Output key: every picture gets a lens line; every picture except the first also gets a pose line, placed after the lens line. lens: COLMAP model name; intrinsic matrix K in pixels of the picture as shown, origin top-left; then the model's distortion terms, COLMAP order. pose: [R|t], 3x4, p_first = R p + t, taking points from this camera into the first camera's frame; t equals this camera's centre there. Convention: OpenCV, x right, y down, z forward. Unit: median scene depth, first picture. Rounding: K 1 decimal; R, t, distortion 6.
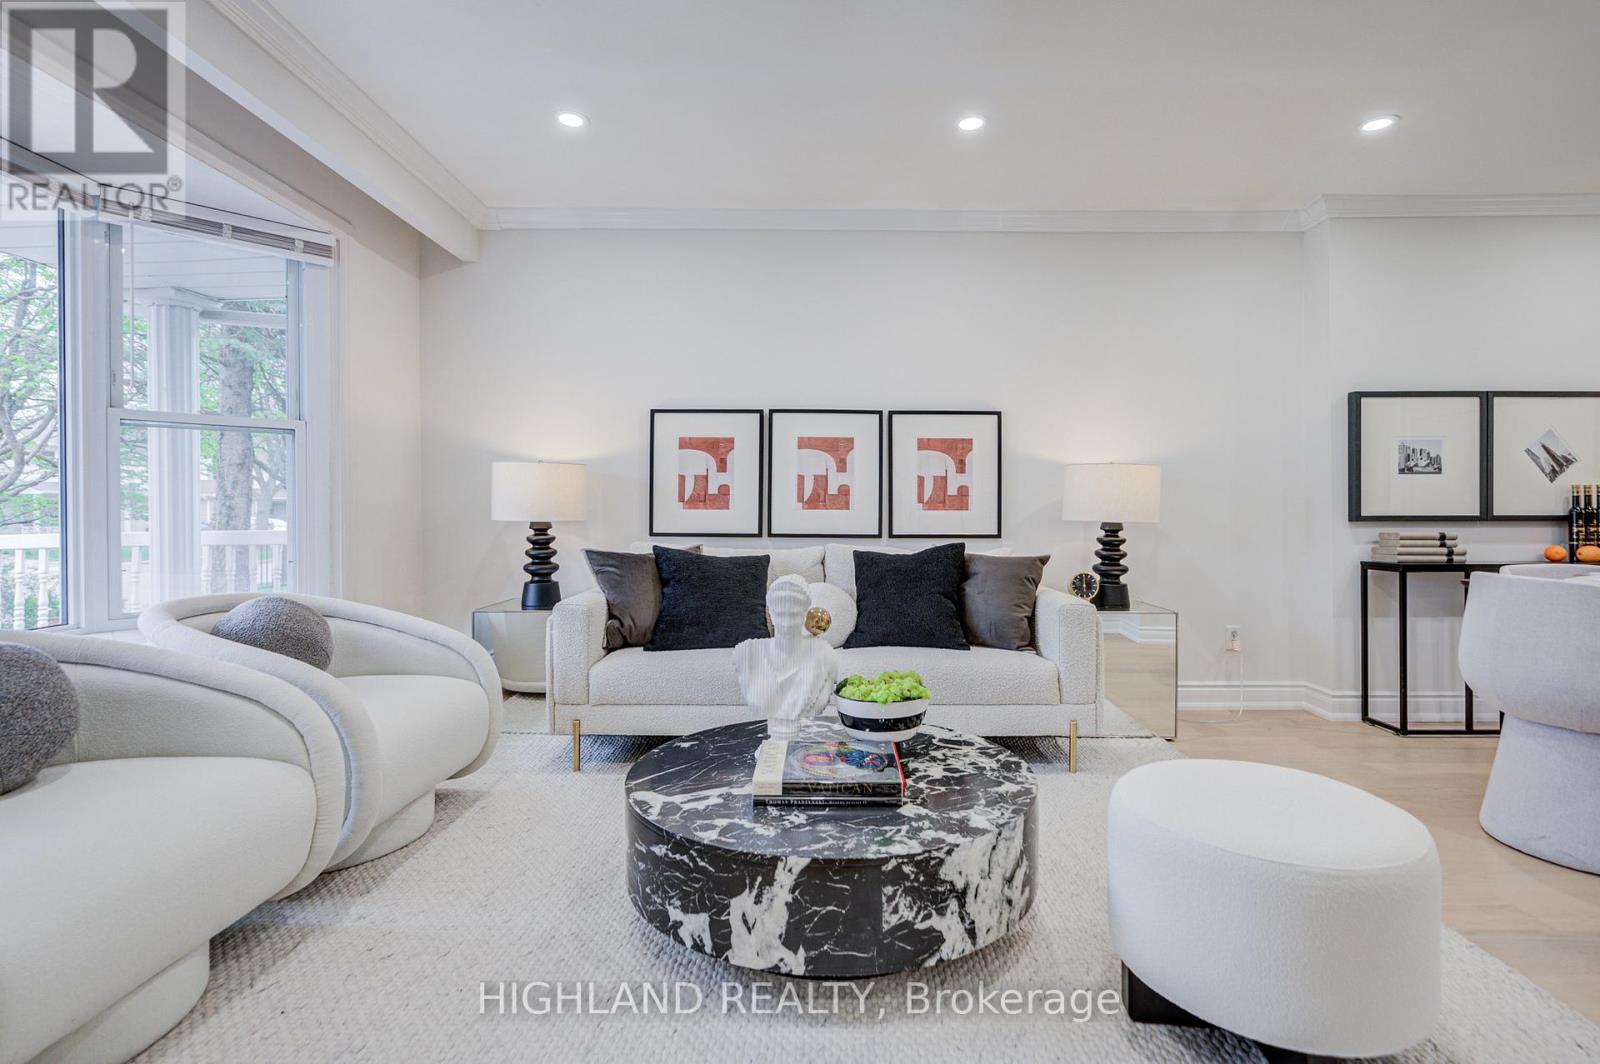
lens RADIAL K [[744.6, 0, 807.6], [0, 744.6, 527.6], [0, 0, 1]] dist [-0.004023, 0.000427]
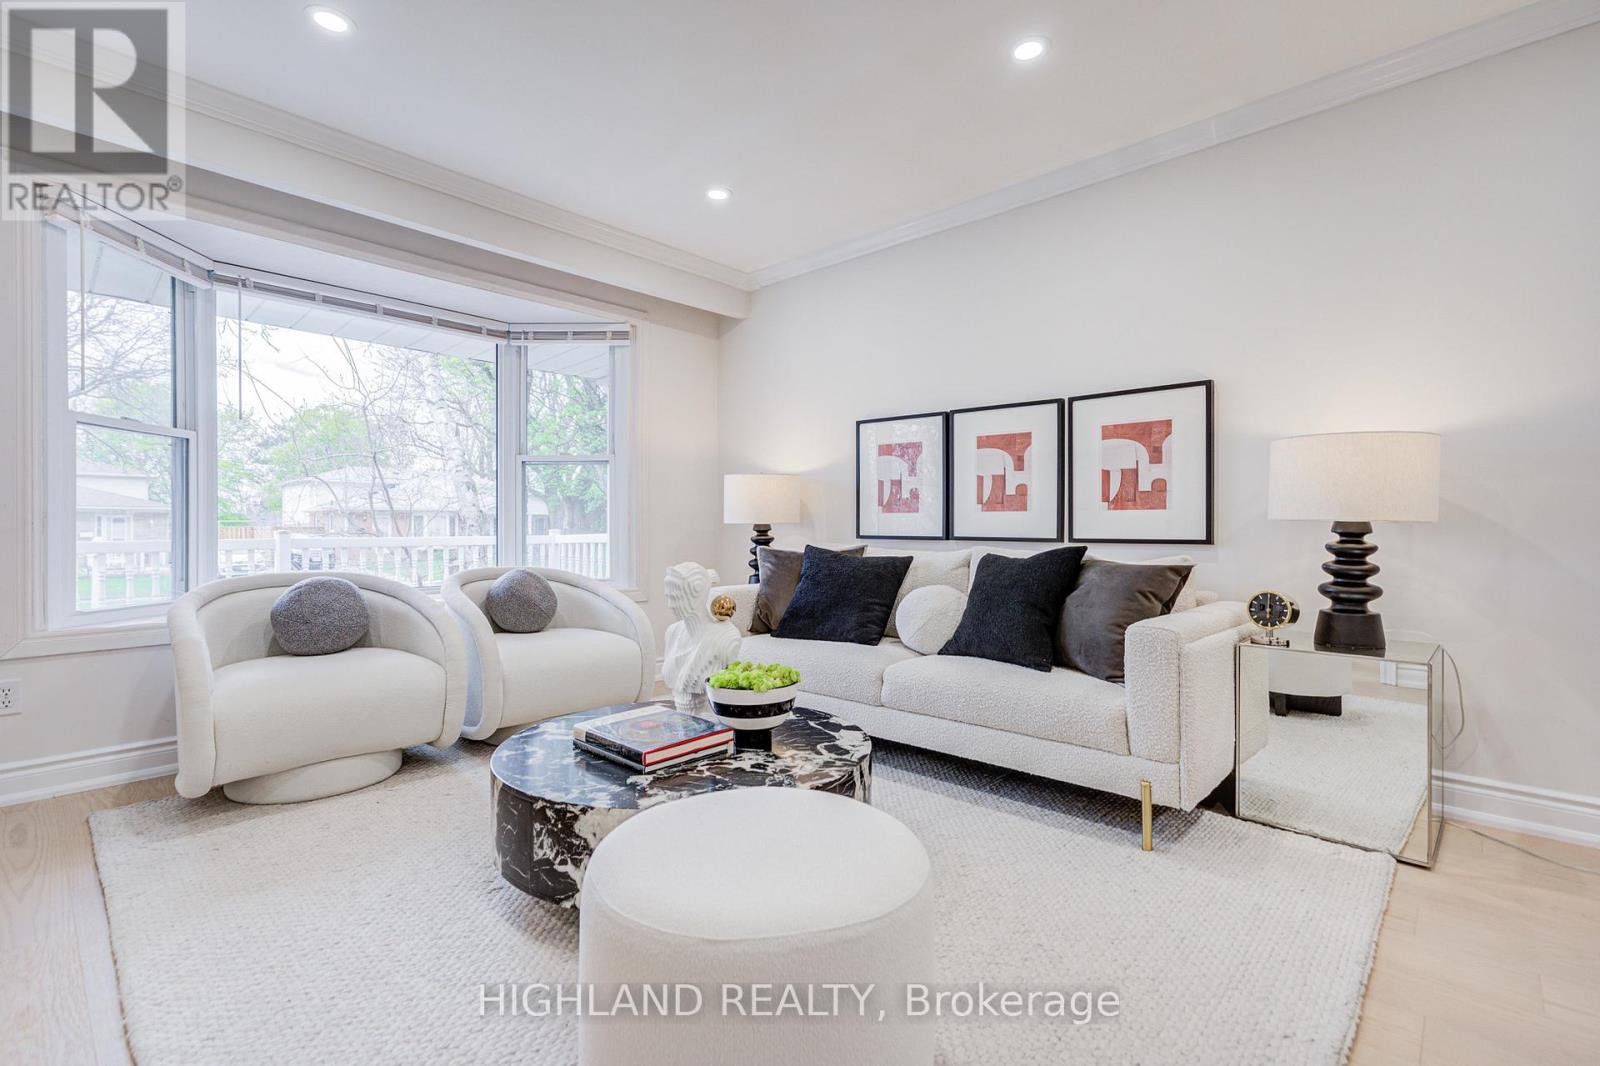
lens RADIAL K [[717.4, 0, 800.0], [0, 717.4, 533.0], [0, 0, 1]] dist [-0.018285, 0.000196]
pose [[0.743593, 0.003723, -0.668623, 0.533440], [-0.012857, 0.999879, -0.008732, 0.017228], [0.668509, 0.015090, 0.743551, 0.205521]]
